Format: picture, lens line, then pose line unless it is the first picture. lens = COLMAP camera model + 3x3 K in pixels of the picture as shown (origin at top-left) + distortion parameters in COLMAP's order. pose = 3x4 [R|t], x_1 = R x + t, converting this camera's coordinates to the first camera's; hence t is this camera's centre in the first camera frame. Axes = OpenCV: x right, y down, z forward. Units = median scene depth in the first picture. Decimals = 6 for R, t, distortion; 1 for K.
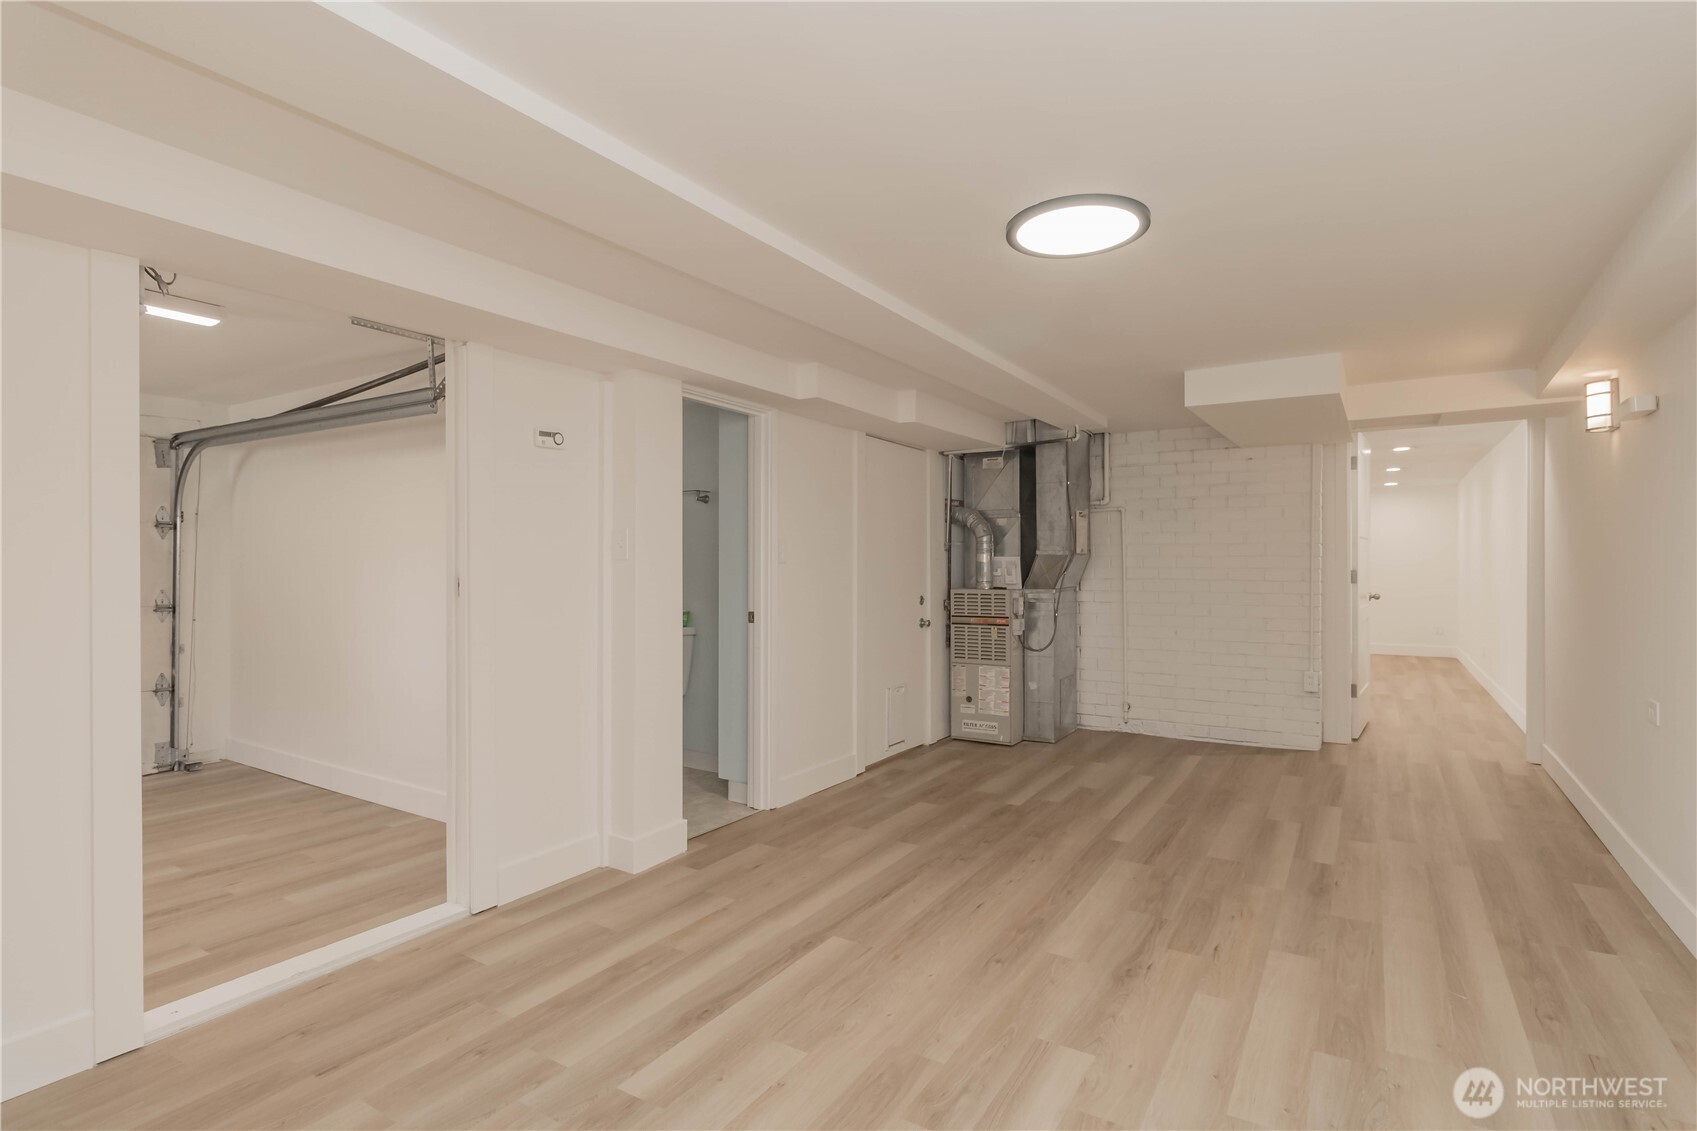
lens RADIAL K [[846.1, 0, 841.4], [0, 846.1, 561.7], [0, 0, 1]] dist [-0.004037, -0.000679]
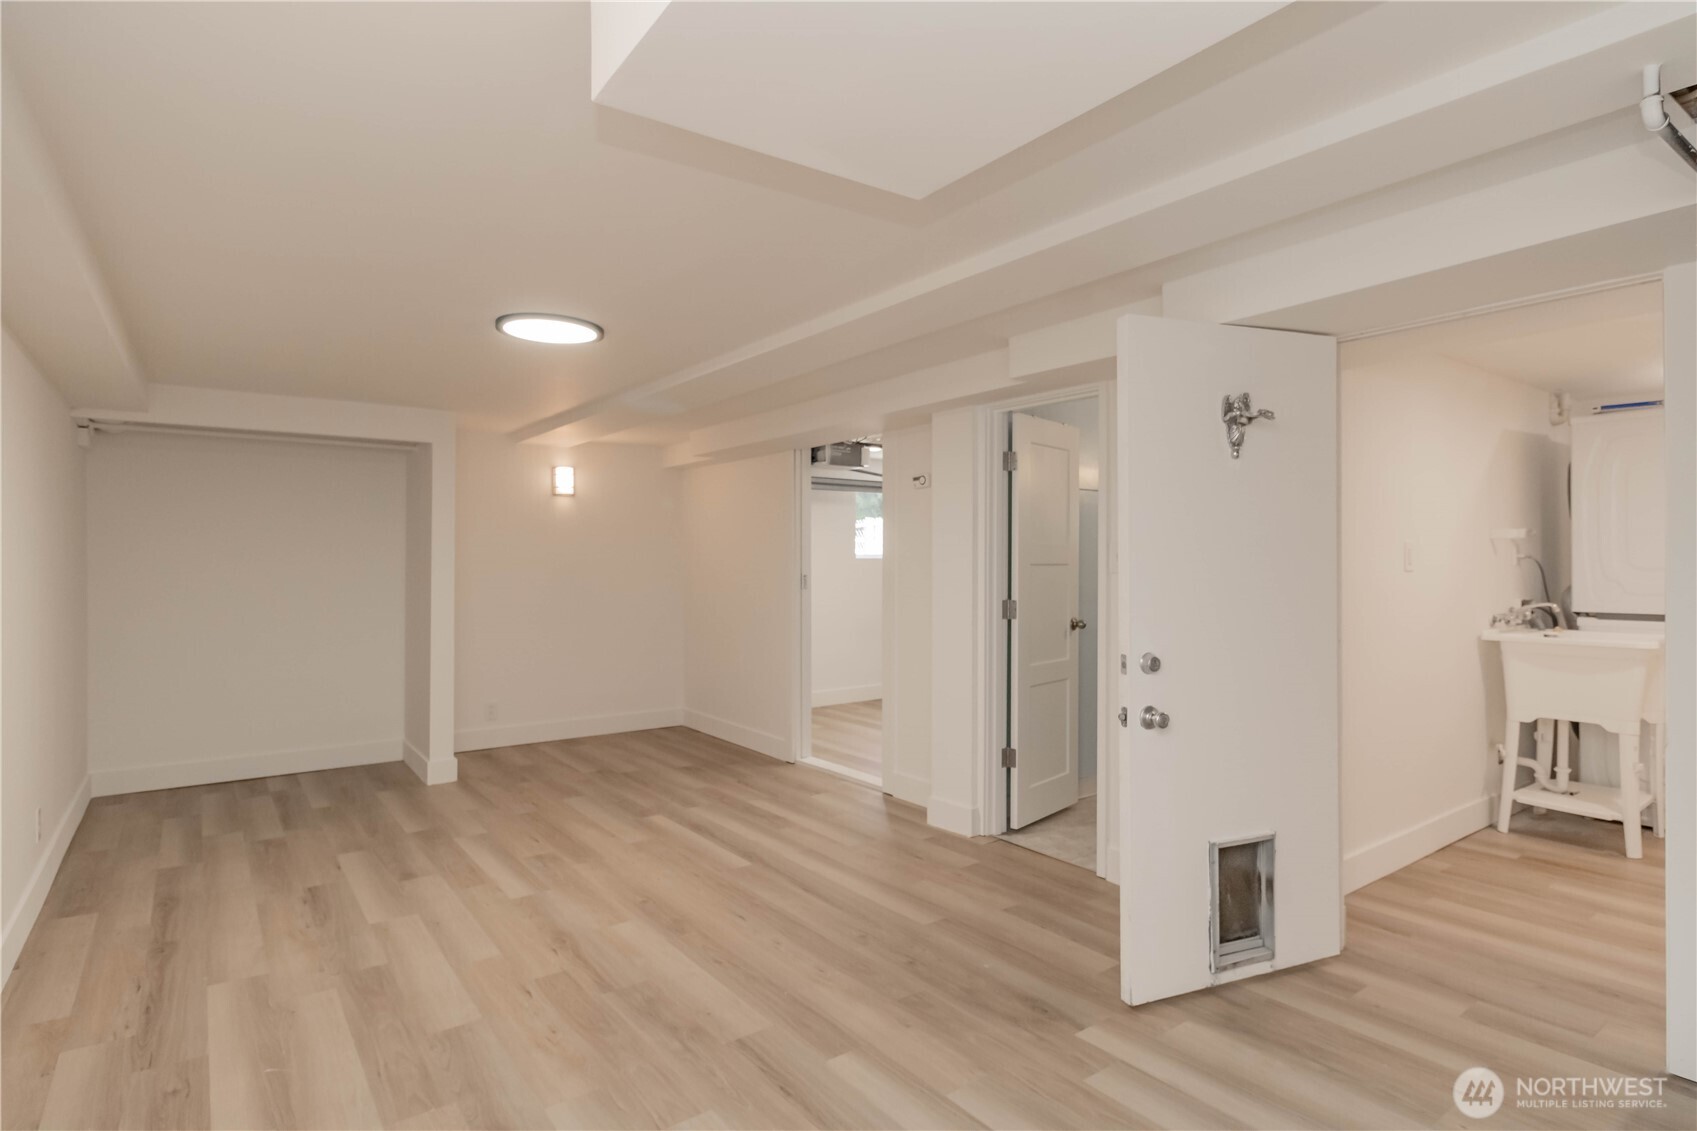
lens RADIAL K [[846.1, 0, 852.2], [0, 846.1, 562.2], [0, 0, 1]] dist [-0.004037, -0.000679]
pose [[-0.346903, 0.001495, -0.937900, 1.055693], [0.005266, 0.999986, -0.000354, -0.014281], [0.937886, -0.005062, -0.346906, 1.468423]]
